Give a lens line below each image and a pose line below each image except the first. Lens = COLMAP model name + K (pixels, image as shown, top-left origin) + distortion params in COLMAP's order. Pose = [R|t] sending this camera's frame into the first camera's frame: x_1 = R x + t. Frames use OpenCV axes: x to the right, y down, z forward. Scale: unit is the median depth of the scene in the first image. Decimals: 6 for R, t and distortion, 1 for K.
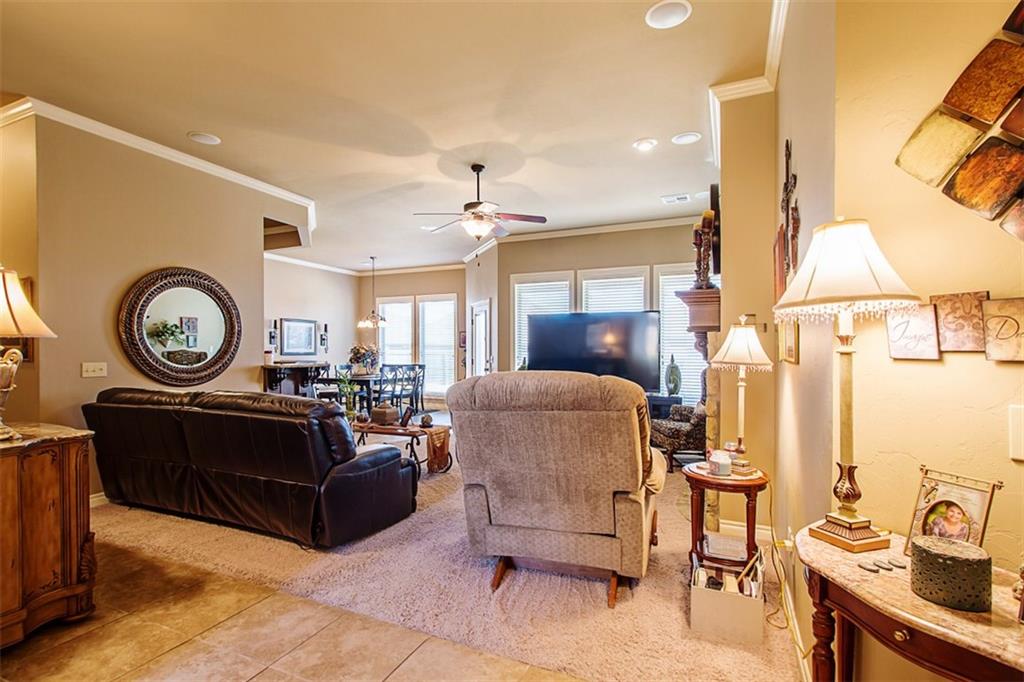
lens RADIAL K [[468.0, 0, 526.3], [0, 468.0, 350.8], [0, 0, 1]] dist [0.001244, 0.000388]
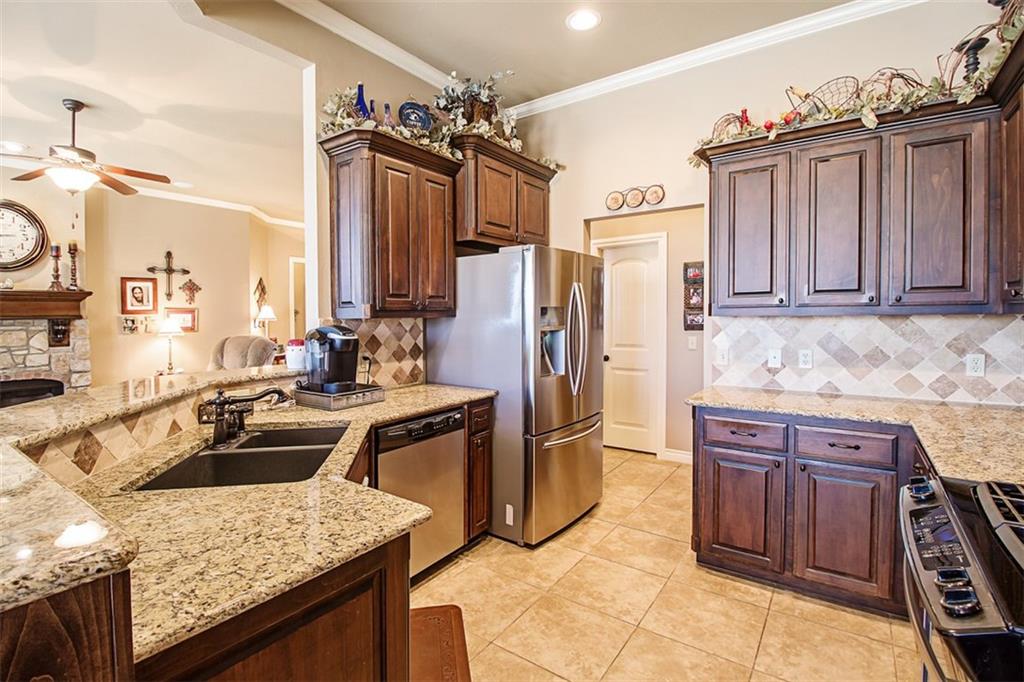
lens RADIAL K [[475.8, 0, 506.9], [0, 475.8, 325.4], [0, 0, 1]] dist [-0.021685, -0.000765]
pose [[-0.974736, 0.010083, 0.223132, -0.644783], [0.015585, 0.999616, 0.022914, -0.017017], [-0.222815, 0.025812, -0.974519, 1.045591]]
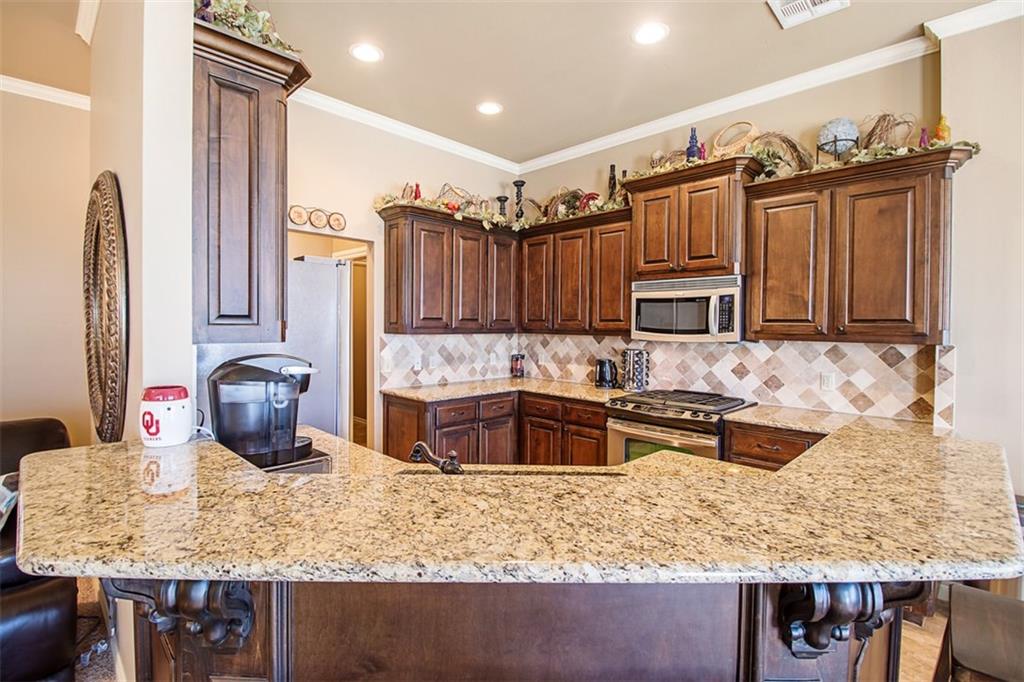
lens RADIAL K [[476.8, 0, 498.9], [0, 476.8, 333.3], [0, 0, 1]] dist [0.009226, -0.016008]
pose [[-0.387835, 0.015141, -0.921604, -0.287544], [-0.012317, 0.999691, 0.021607, -0.026286], [0.921647, 0.019731, -0.387528, 0.918516]]
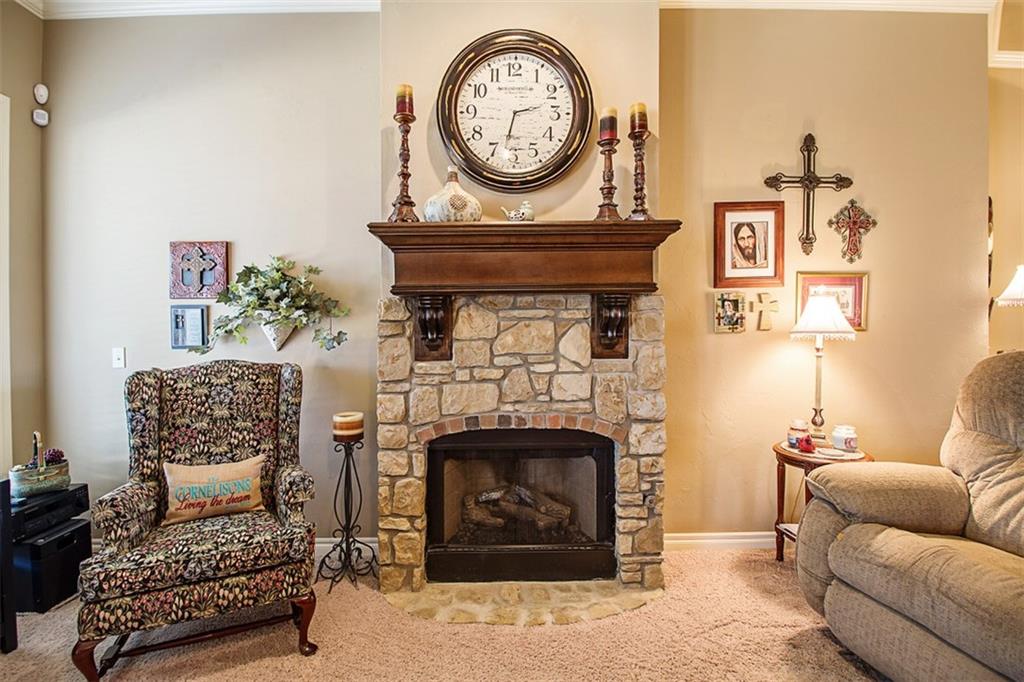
lens RADIAL K [[481.5, 0, 509.3], [0, 481.5, 337.3], [0, 0, 1]] dist [0.001164, -0.014551]
pose [[-0.427556, -0.022534, 0.903708, -0.058070], [0.012917, 0.999435, 0.031032, -0.002809], [-0.903897, 0.024941, -0.427023, 0.688259]]
